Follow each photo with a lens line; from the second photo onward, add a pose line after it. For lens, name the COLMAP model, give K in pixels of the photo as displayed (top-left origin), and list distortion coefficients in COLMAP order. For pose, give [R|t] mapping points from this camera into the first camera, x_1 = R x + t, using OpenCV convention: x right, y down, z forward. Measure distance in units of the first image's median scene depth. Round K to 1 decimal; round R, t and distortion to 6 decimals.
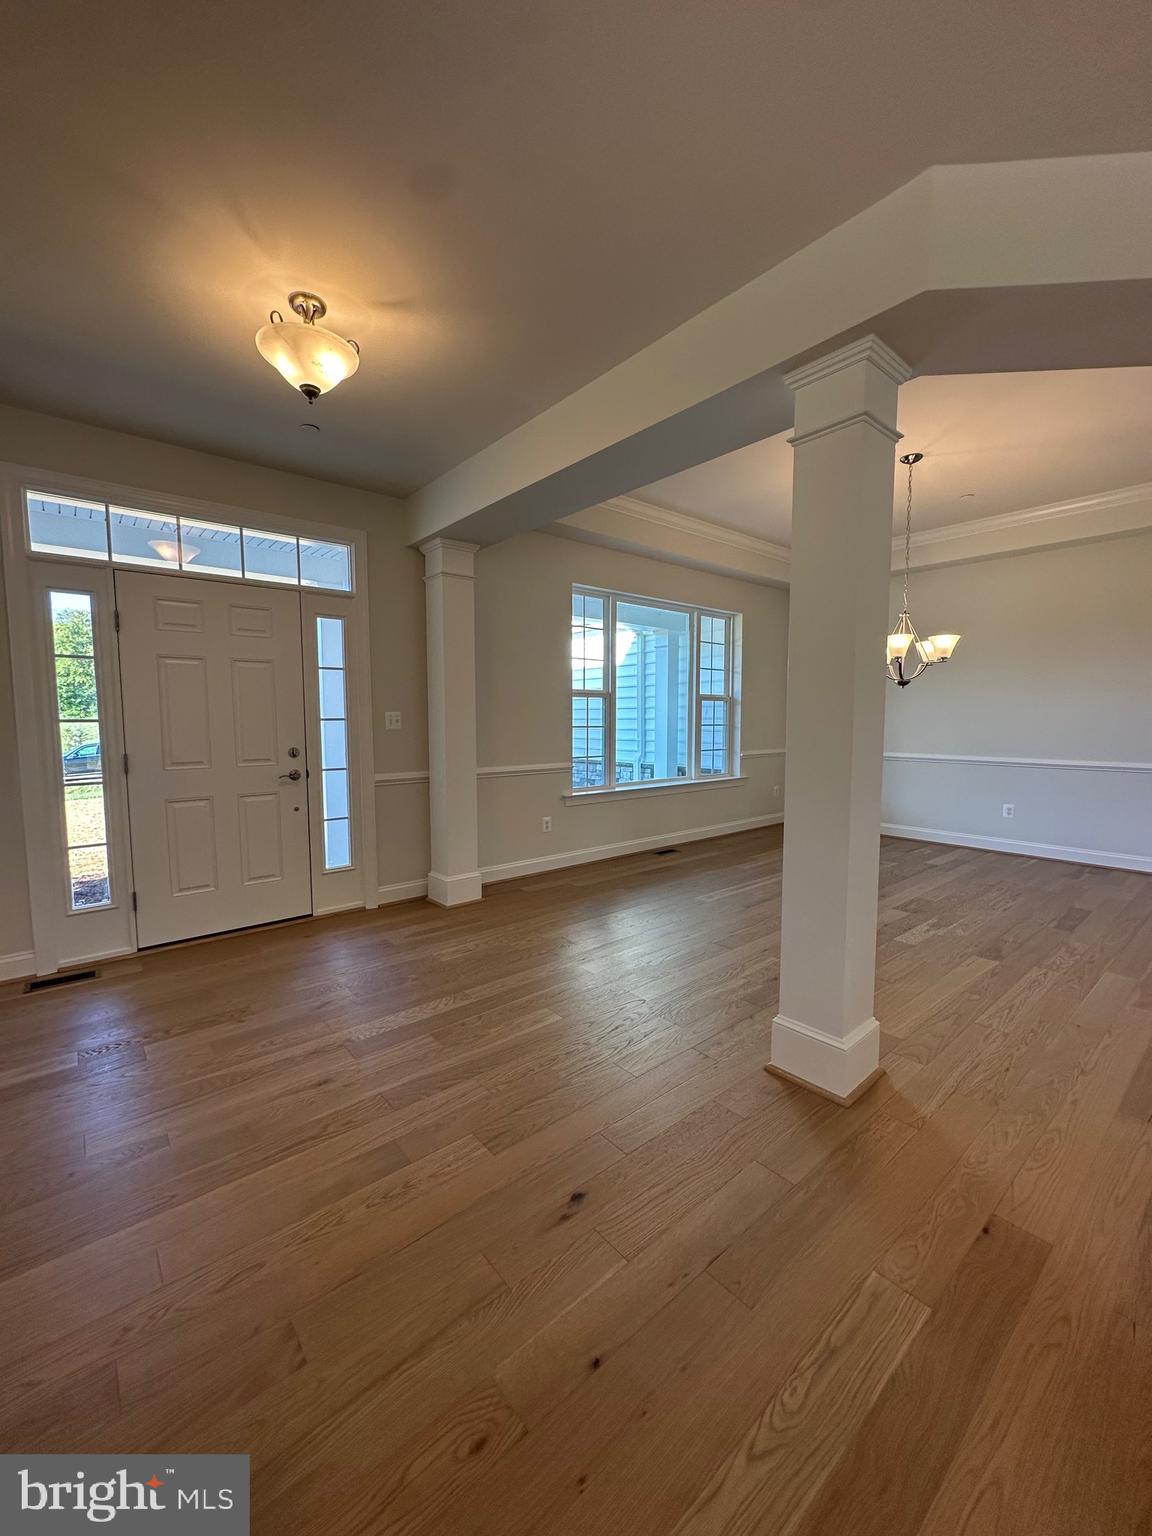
lens RADIAL K [[615.5, 0, 575.1], [0, 615.5, 768.4], [0, 0, 1]] dist [-0.005504, 0.001721]
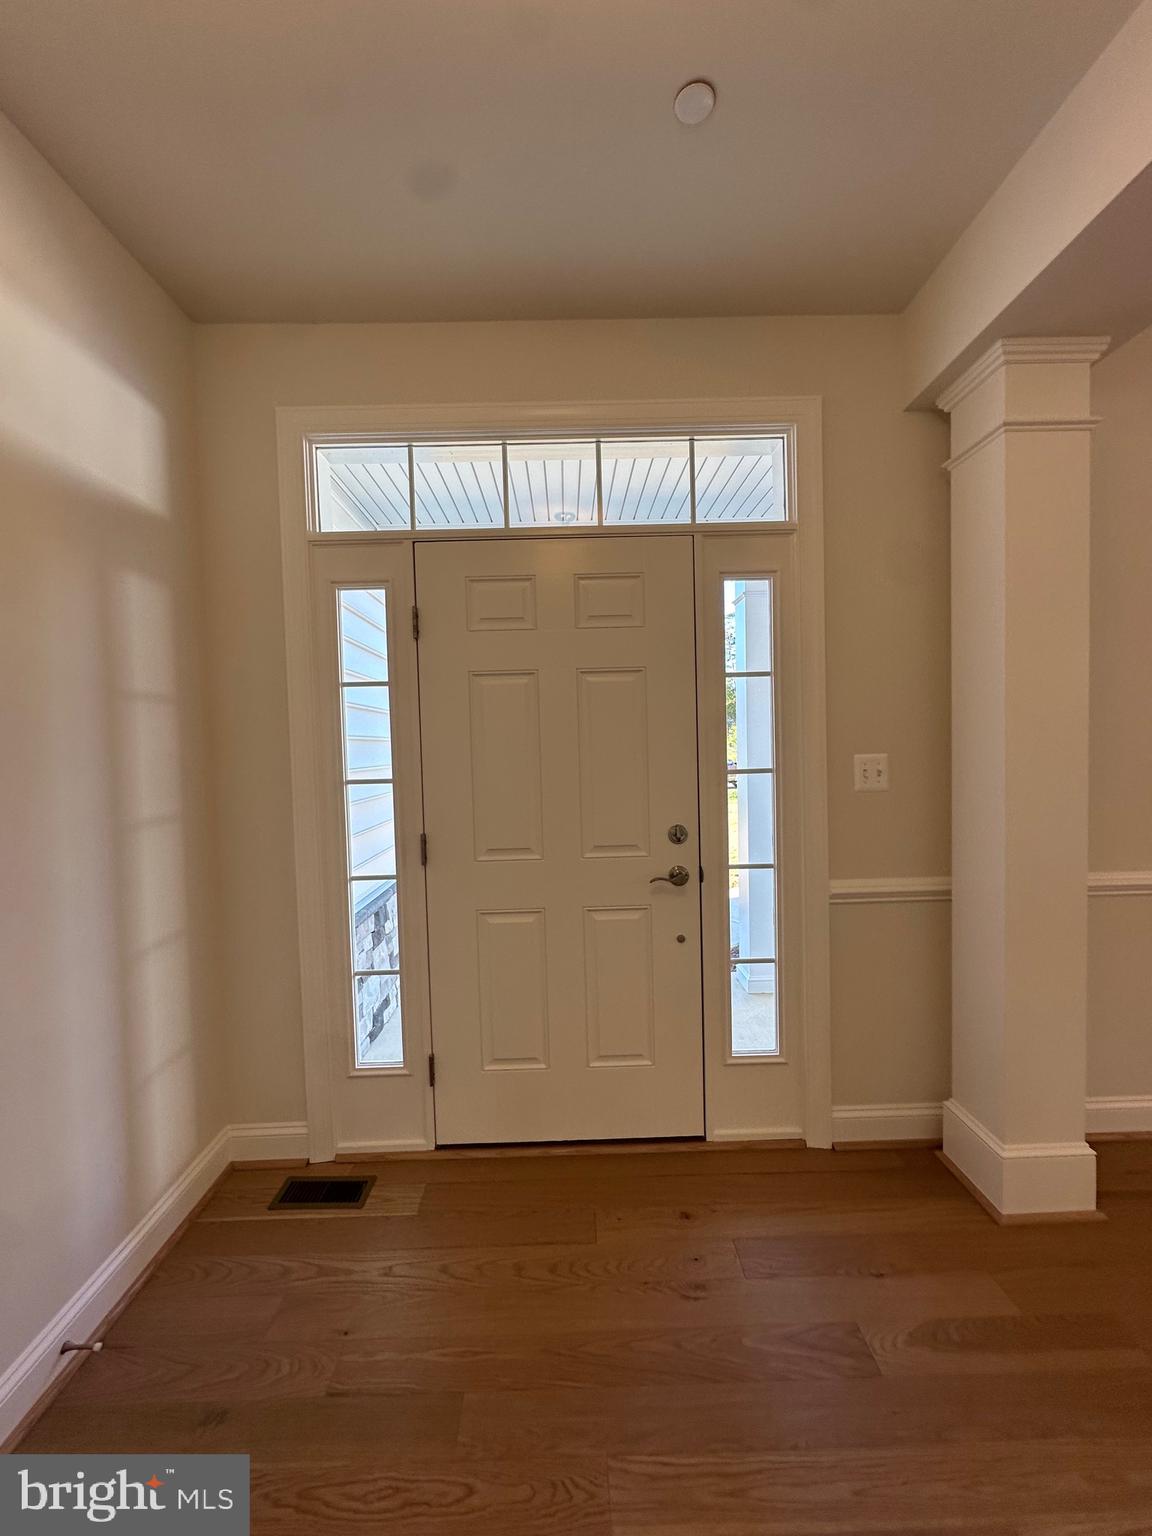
lens RADIAL K [[615.5, 0, 575.1], [0, 615.5, 776.2], [0, 0, 1]] dist [-0.005504, 0.001721]
pose [[0.772855, 0.004828, -0.634564, -0.199540], [-0.027944, 0.999260, -0.026431, -0.065168], [0.633967, 0.038160, 0.772418, 0.566297]]
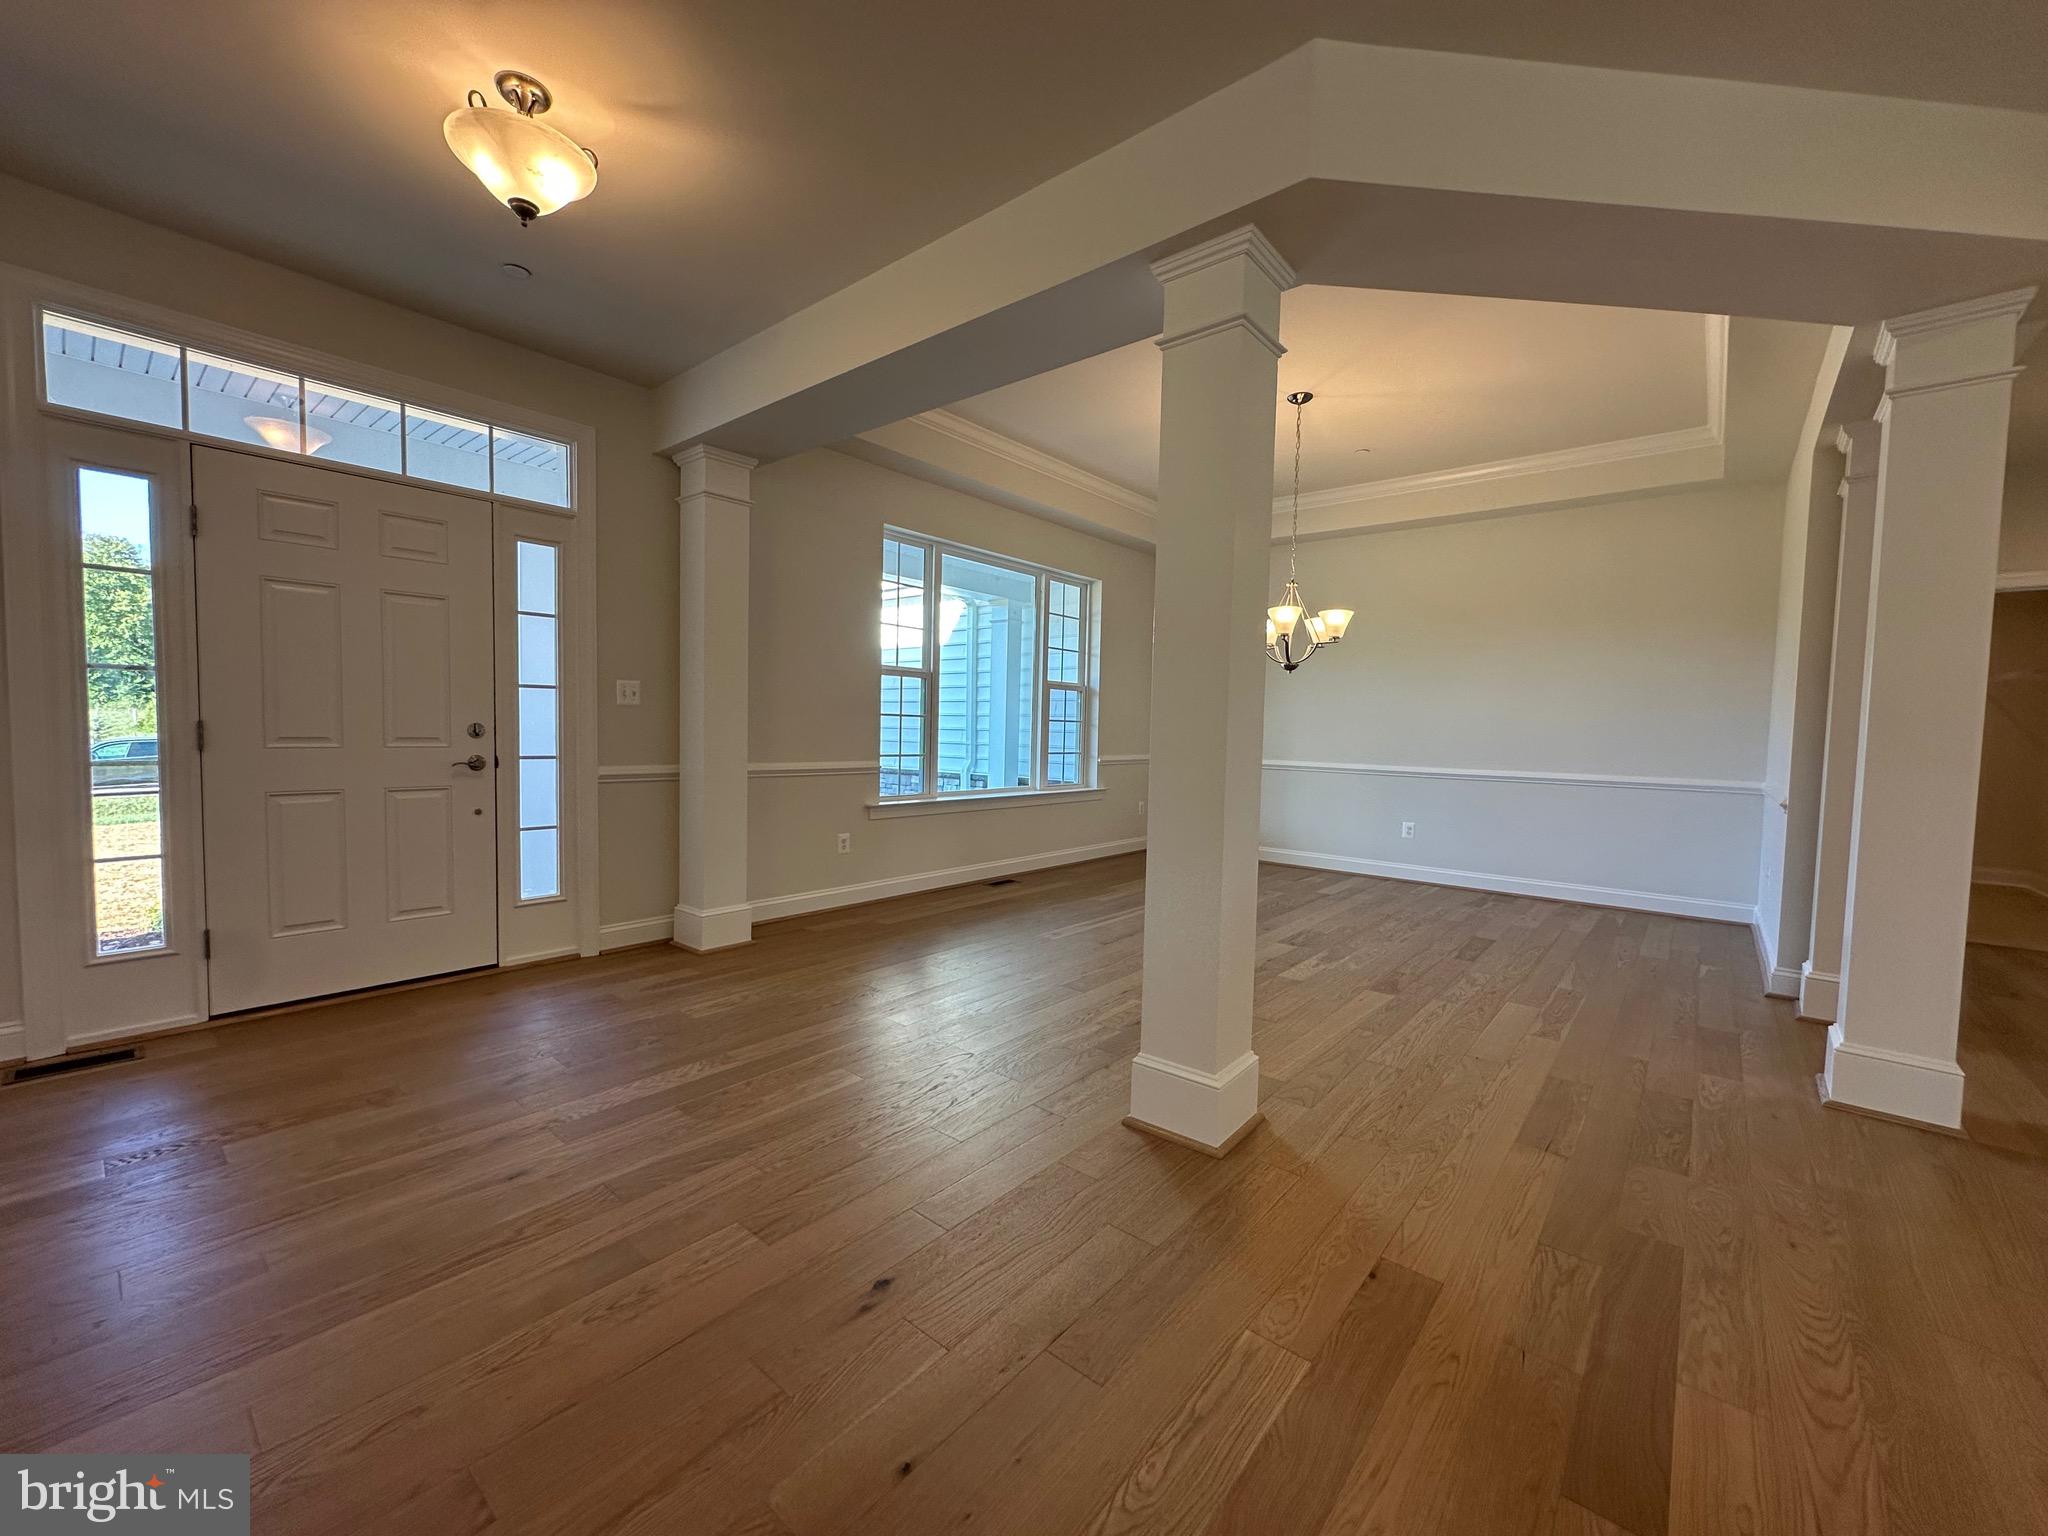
lens RADIAL K [[820.6, 0, 1022.6], [0, 820.6, 771.9], [0, 0, 1]] dist [-0.005504, 0.001721]
pose [[0.985450, 0.015804, 0.169230, -0.003081], [-0.011336, 0.999562, -0.027336, 0.042729], [-0.169588, 0.025020, 0.985197, -0.020771]]
